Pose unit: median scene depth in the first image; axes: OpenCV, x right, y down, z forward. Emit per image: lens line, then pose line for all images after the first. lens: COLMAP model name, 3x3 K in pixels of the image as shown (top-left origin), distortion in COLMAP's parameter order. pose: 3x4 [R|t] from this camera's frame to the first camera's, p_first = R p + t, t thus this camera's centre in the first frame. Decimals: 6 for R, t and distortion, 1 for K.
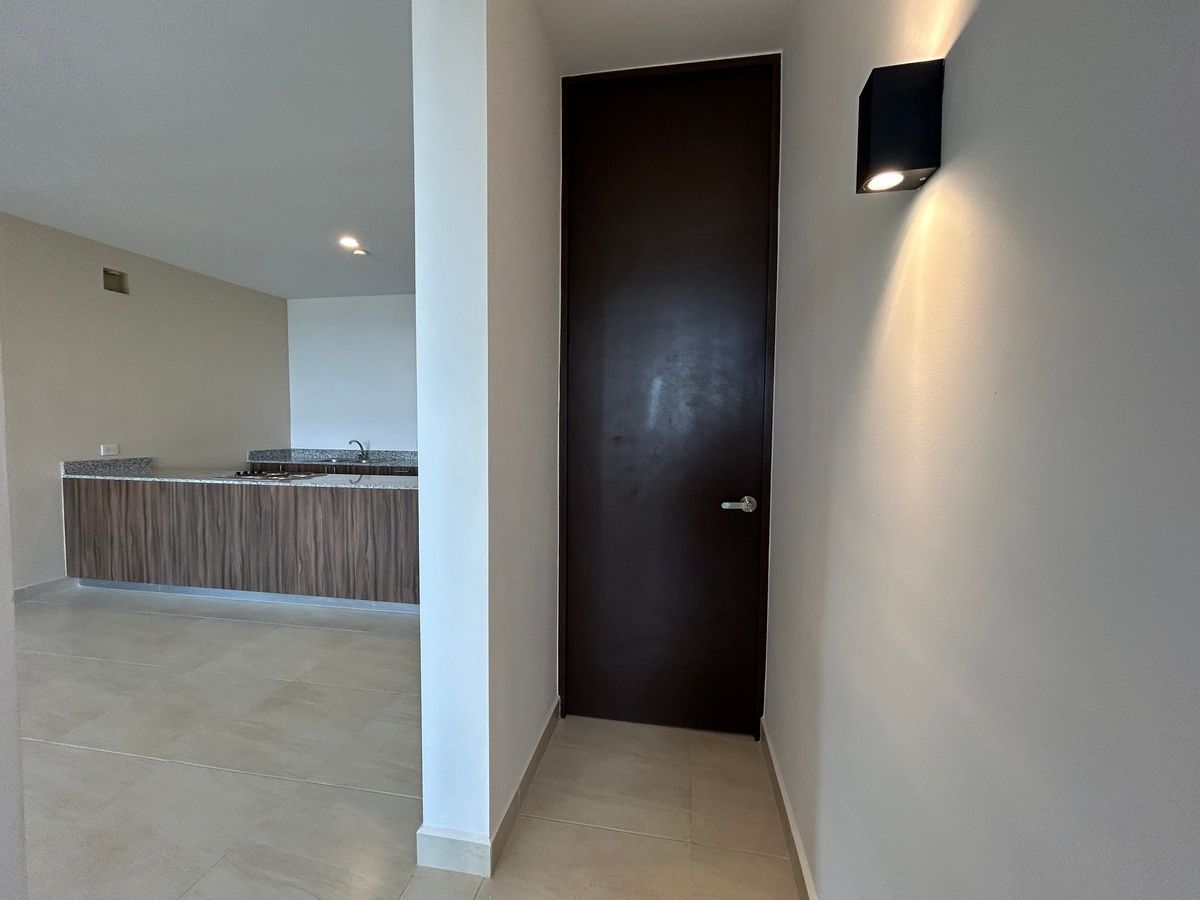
lens RADIAL K [[488.0, 0, 597.3], [0, 488.0, 453.5], [0, 0, 1]] dist [-0.004769, 0.002004]
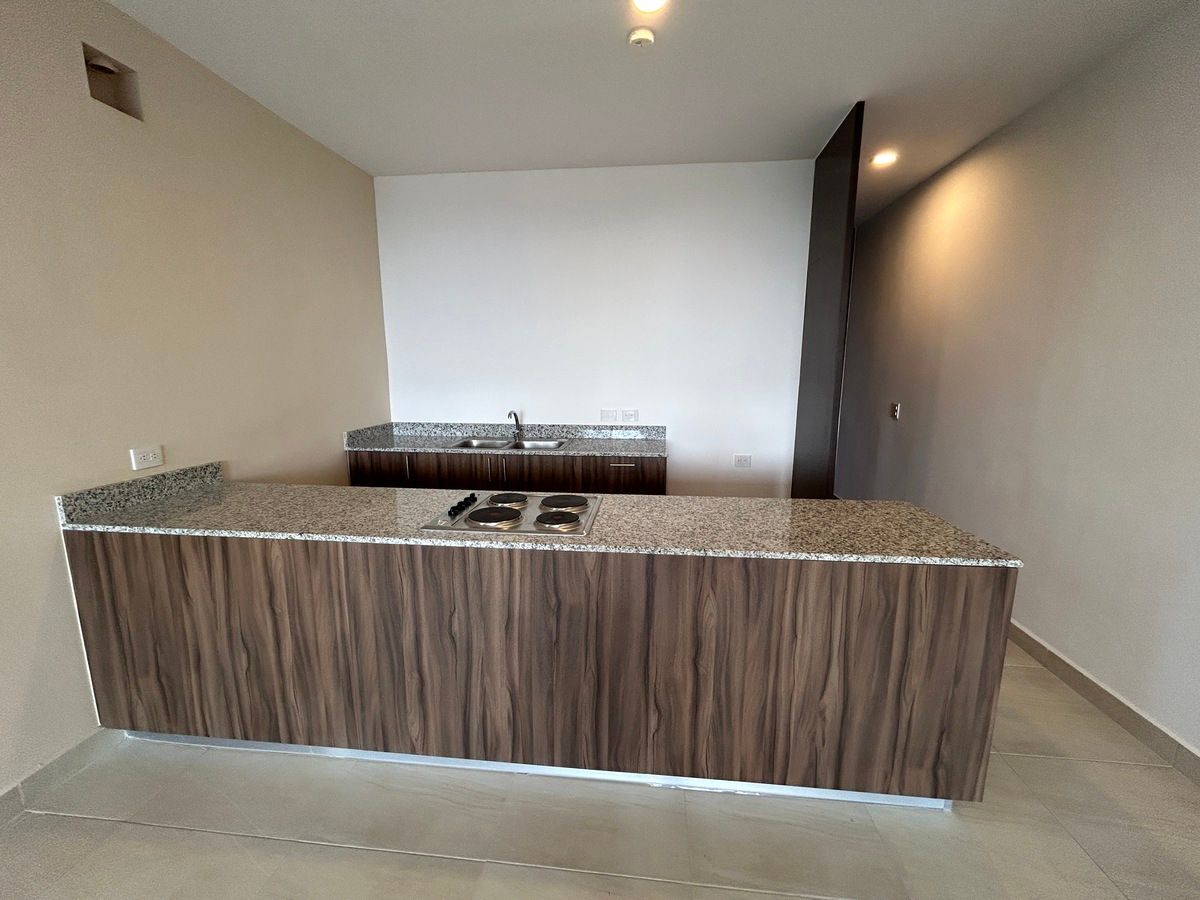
lens RADIAL K [[488.0, 0, 597.1], [0, 488.0, 453.7], [0, 0, 1]] dist [-0.004769, 0.002004]
pose [[0.997452, -0.020047, 0.068461, -0.657538], [0.011384, 0.992134, 0.124660, -0.074865], [-0.070421, -0.123563, 0.989835, 0.545890]]
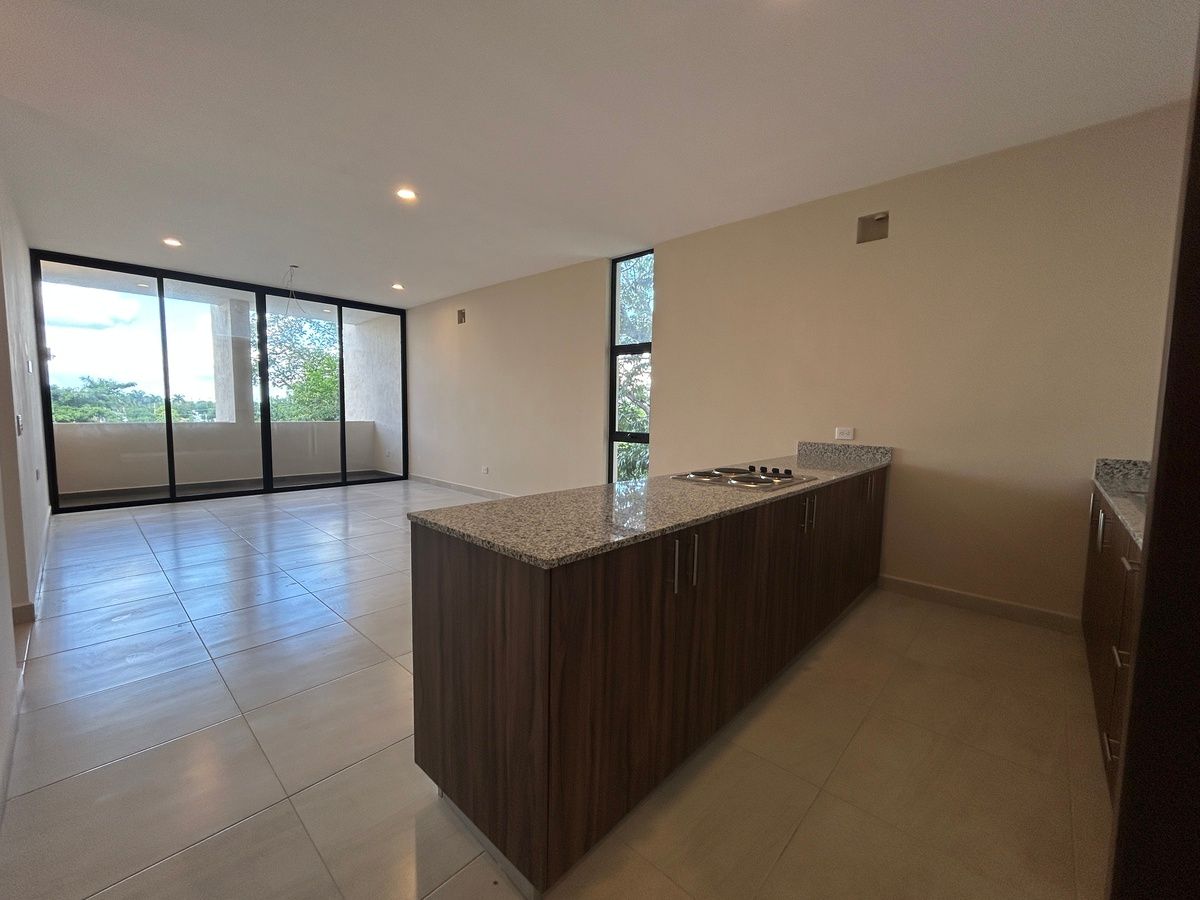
lens RADIAL K [[488.0, 0, 596.0], [0, 488.0, 447.4], [0, 0, 1]] dist [-0.004769, 0.002004]
pose [[-0.550468, 0.050564, -0.833324, -0.042389], [-0.068485, 0.992065, 0.105435, -0.049164], [0.832043, 0.115108, -0.542637, 1.242713]]
